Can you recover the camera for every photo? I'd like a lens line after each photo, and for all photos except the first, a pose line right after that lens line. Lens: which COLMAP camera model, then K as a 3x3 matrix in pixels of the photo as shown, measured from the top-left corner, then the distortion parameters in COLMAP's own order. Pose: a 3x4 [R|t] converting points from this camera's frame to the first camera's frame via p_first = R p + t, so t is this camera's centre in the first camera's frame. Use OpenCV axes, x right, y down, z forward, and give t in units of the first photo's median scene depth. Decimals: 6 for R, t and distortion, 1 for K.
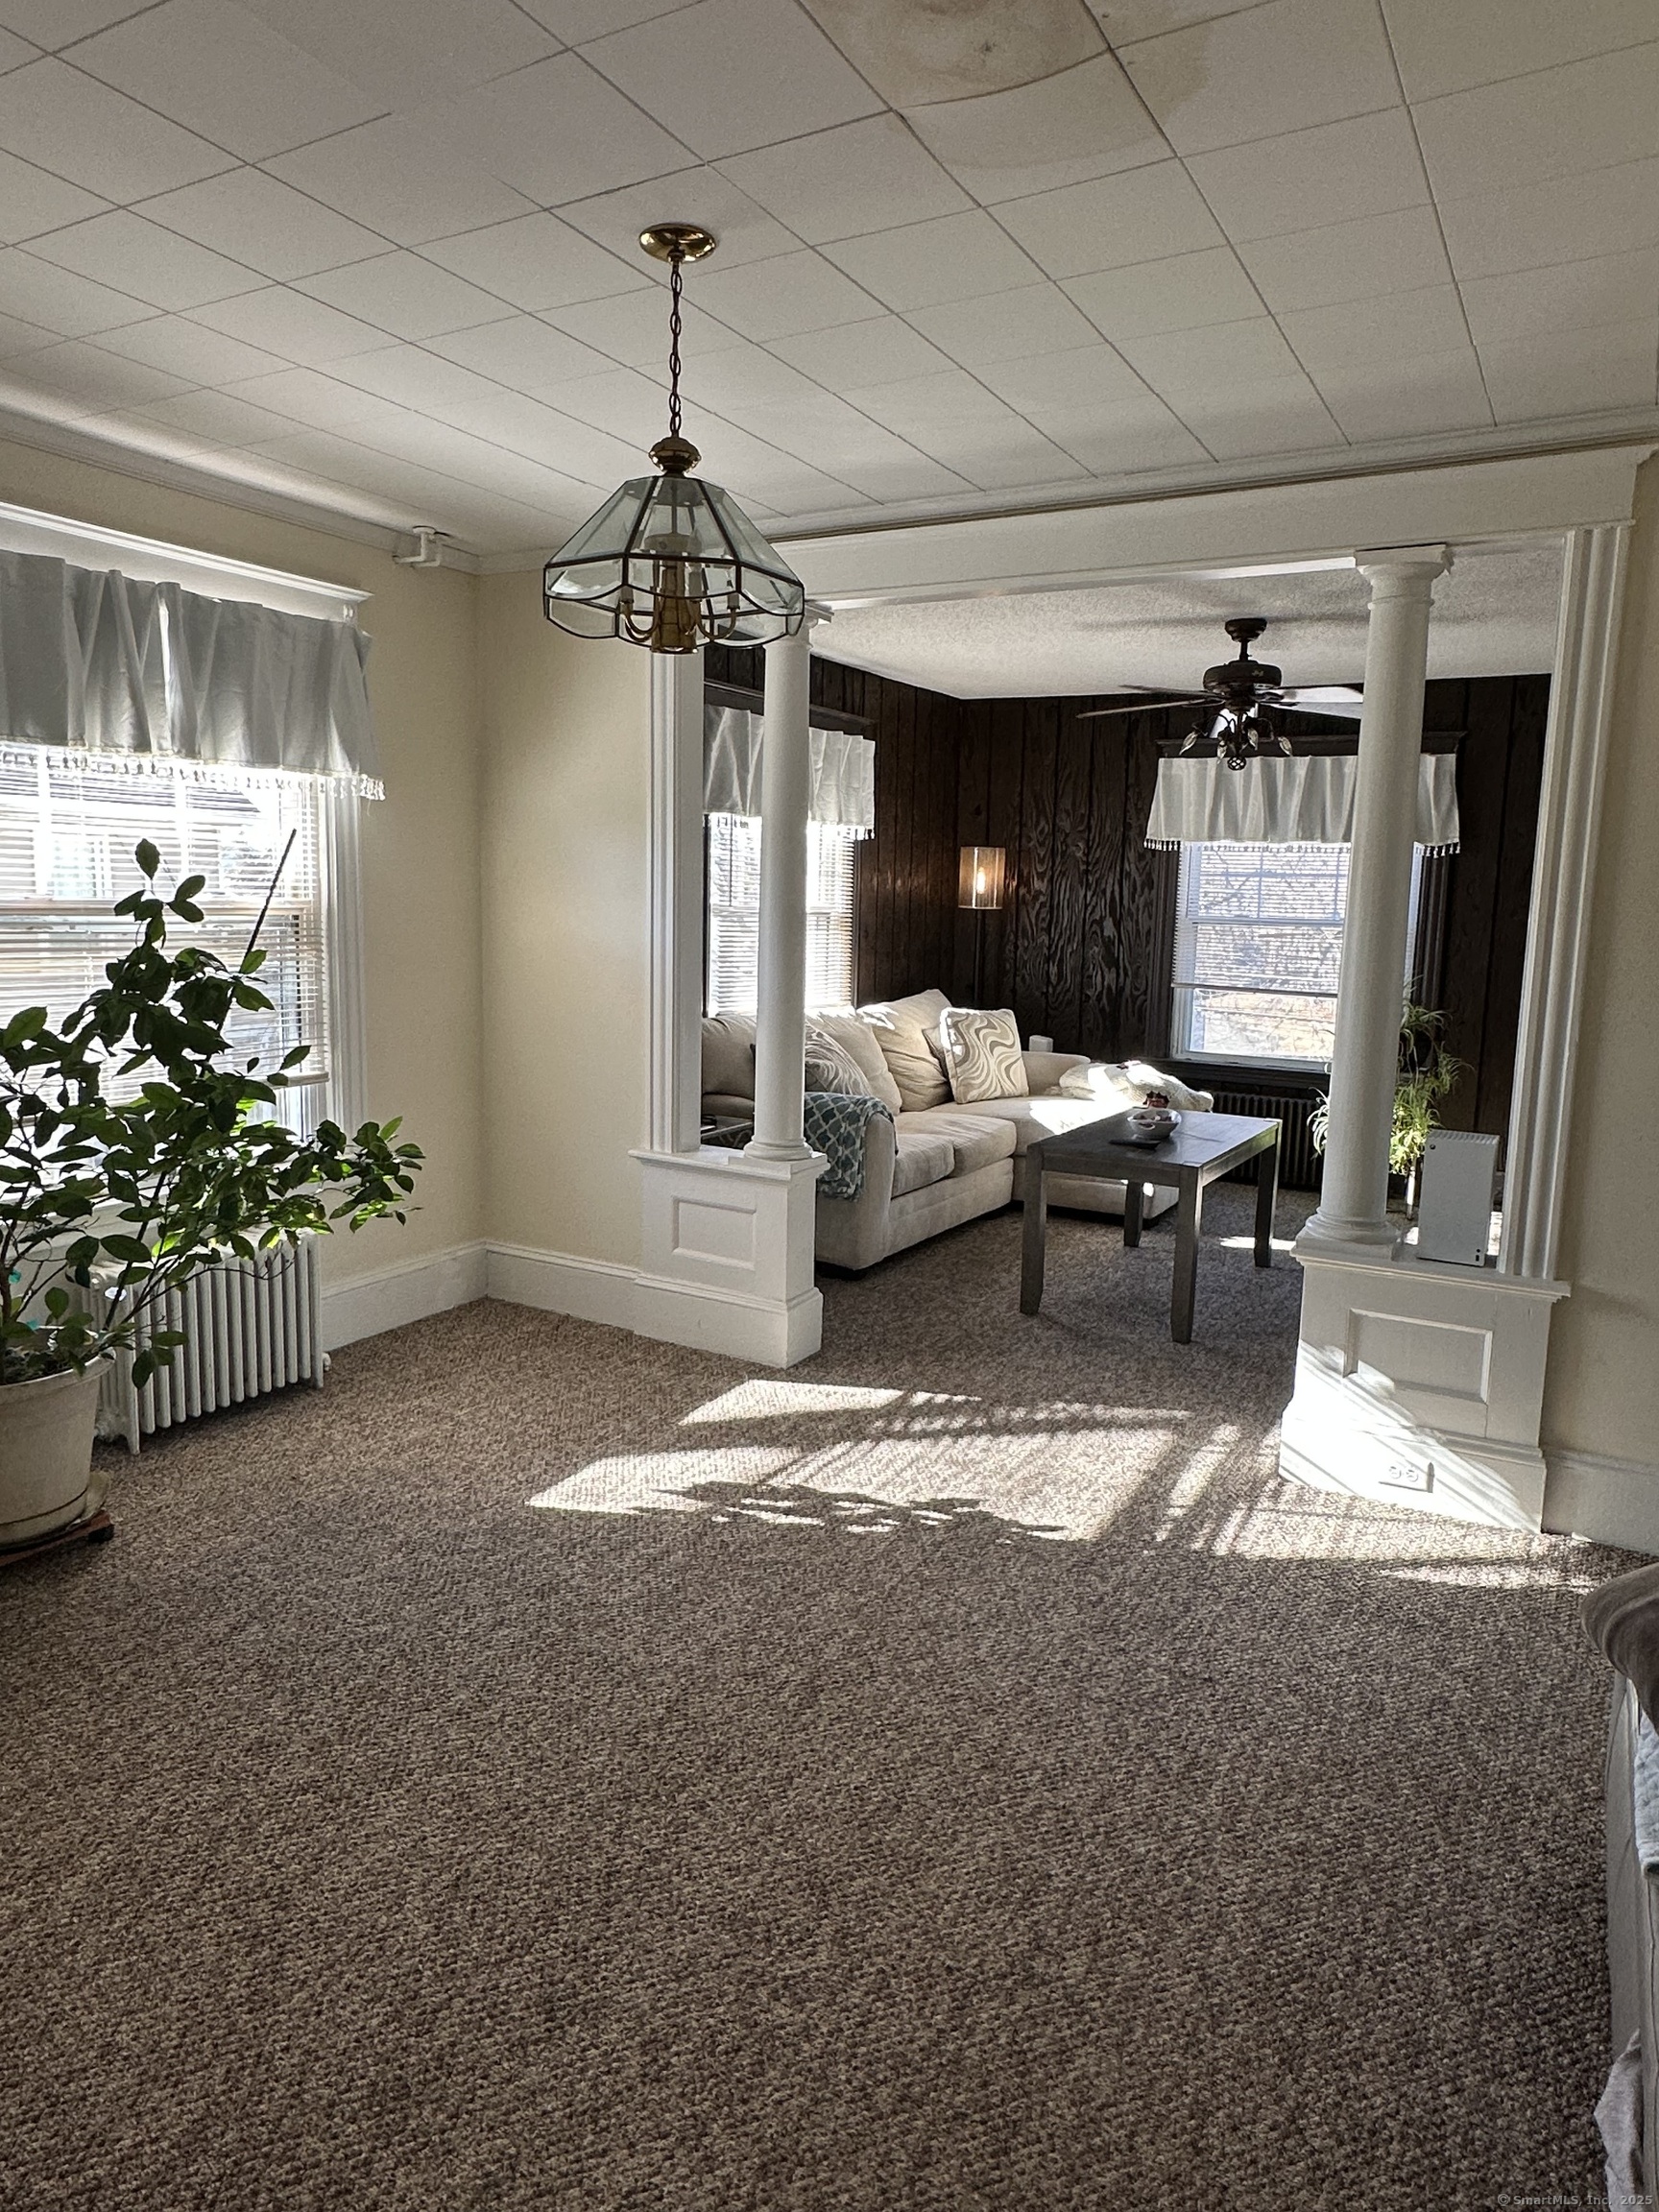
lens RADIAL K [[1392.6, 0, 829.5], [0, 1392.6, 1106.0], [0, 0, 1]] dist [-0.003018, 0.000944]
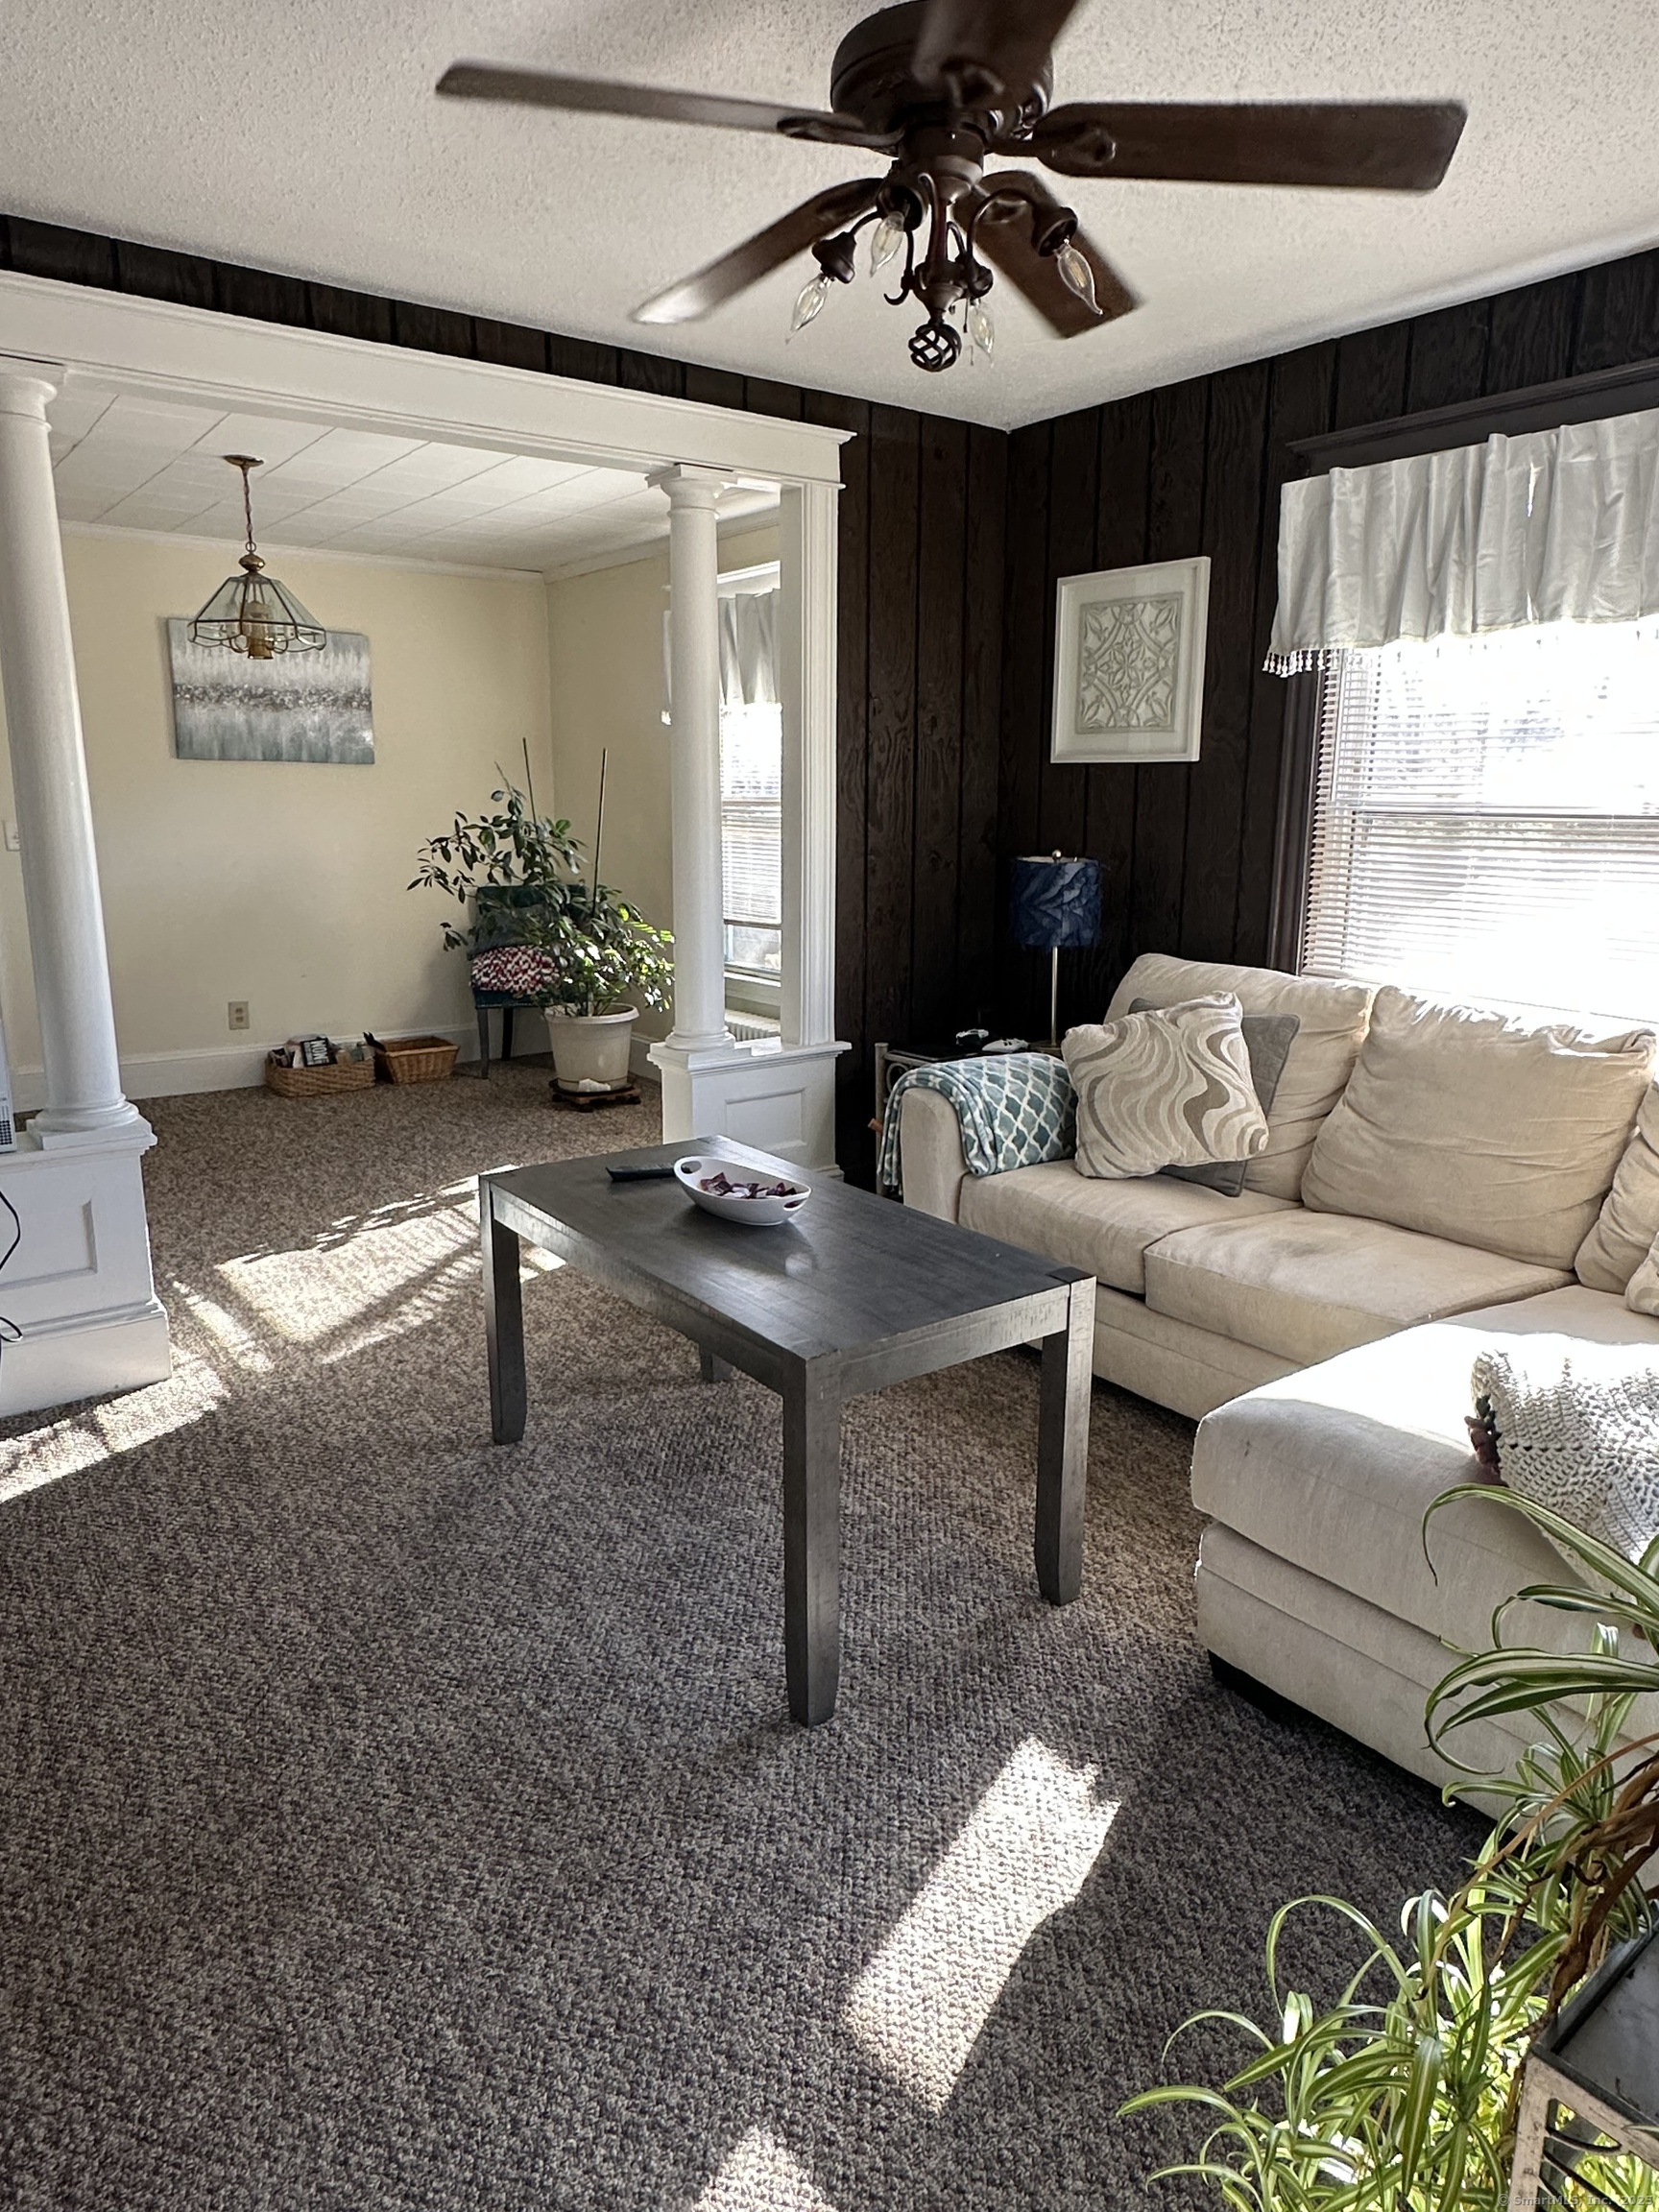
lens RADIAL K [[1438.5, 0, 863.1], [0, 1438.5, 1113.8], [0, 0, 1]] dist [-0.004304, -0.000645]
pose [[-0.403833, 0.169030, -0.899082, 0.891406], [-0.153631, 0.956295, 0.248792, -0.201469], [0.901841, 0.238597, -0.360215, 1.571334]]
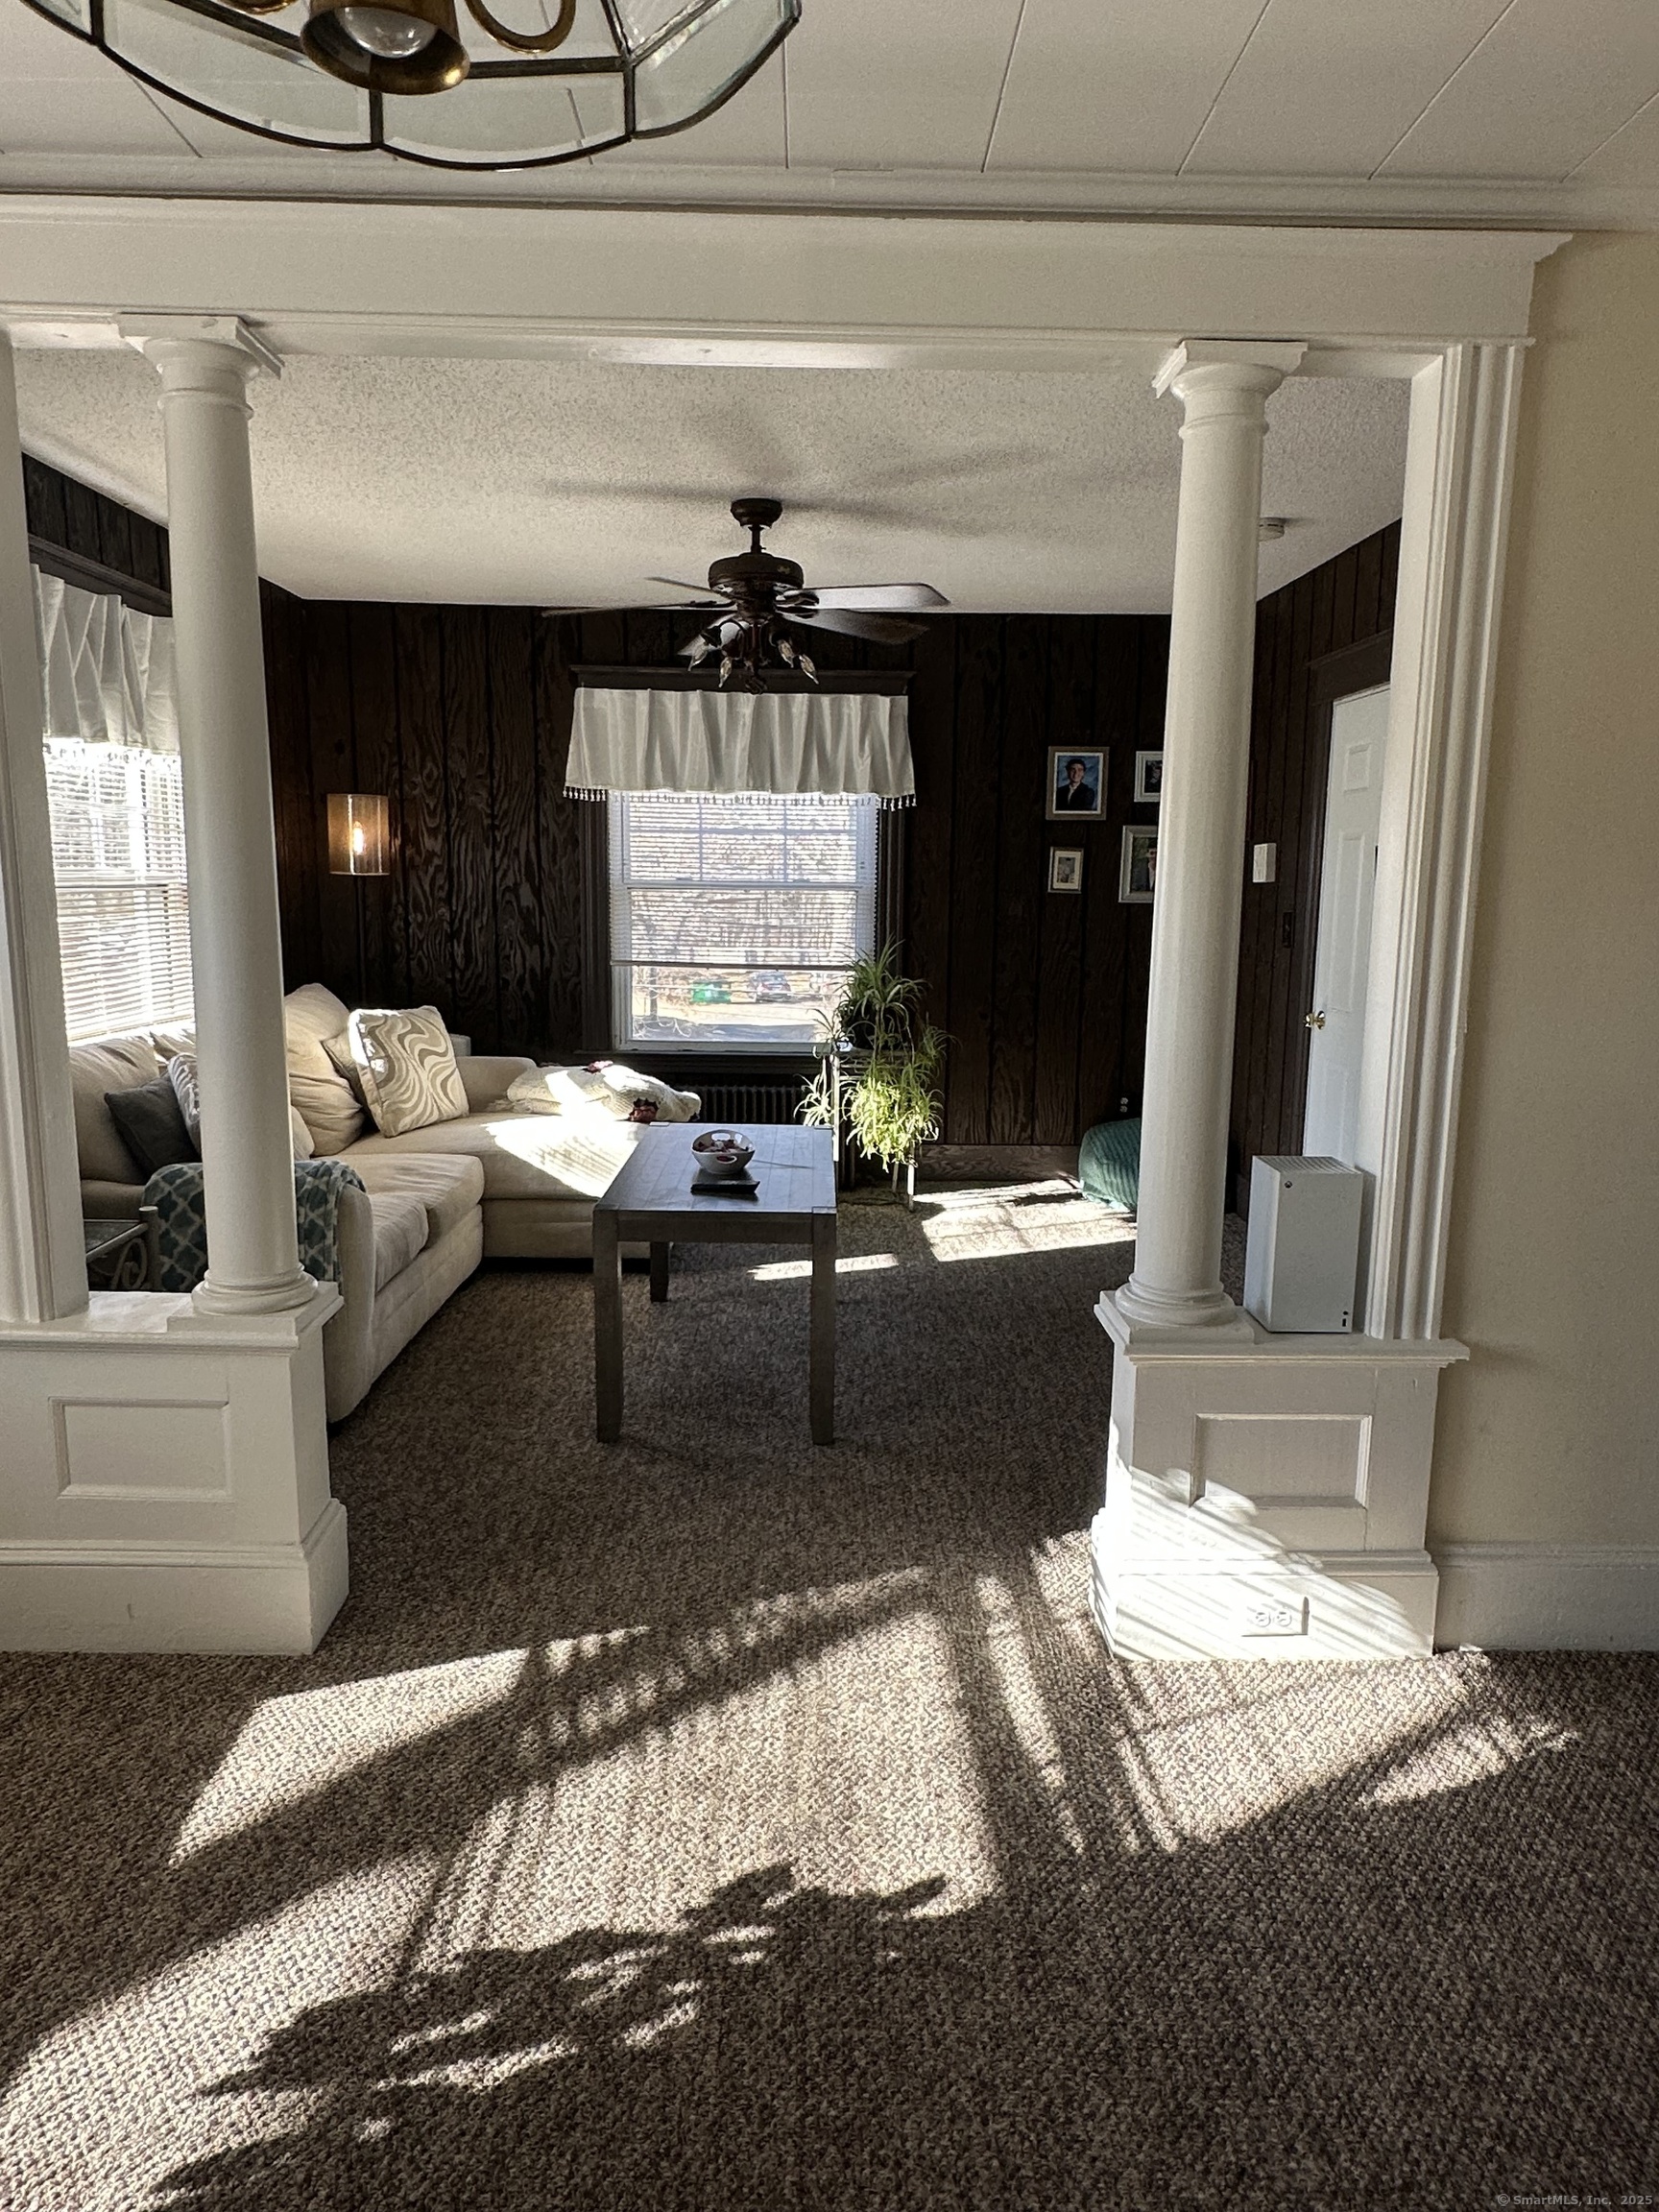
lens RADIAL K [[1392.6, 0, 829.5], [0, 1392.6, 1106.0], [0, 0, 1]] dist [-0.003018, 0.000944]
pose [[0.864112, -0.096813, 0.493900, -0.115982], [0.084581, 0.995302, 0.047116, -0.055893], [-0.496141, 0.001061, 0.868241, 0.392512]]
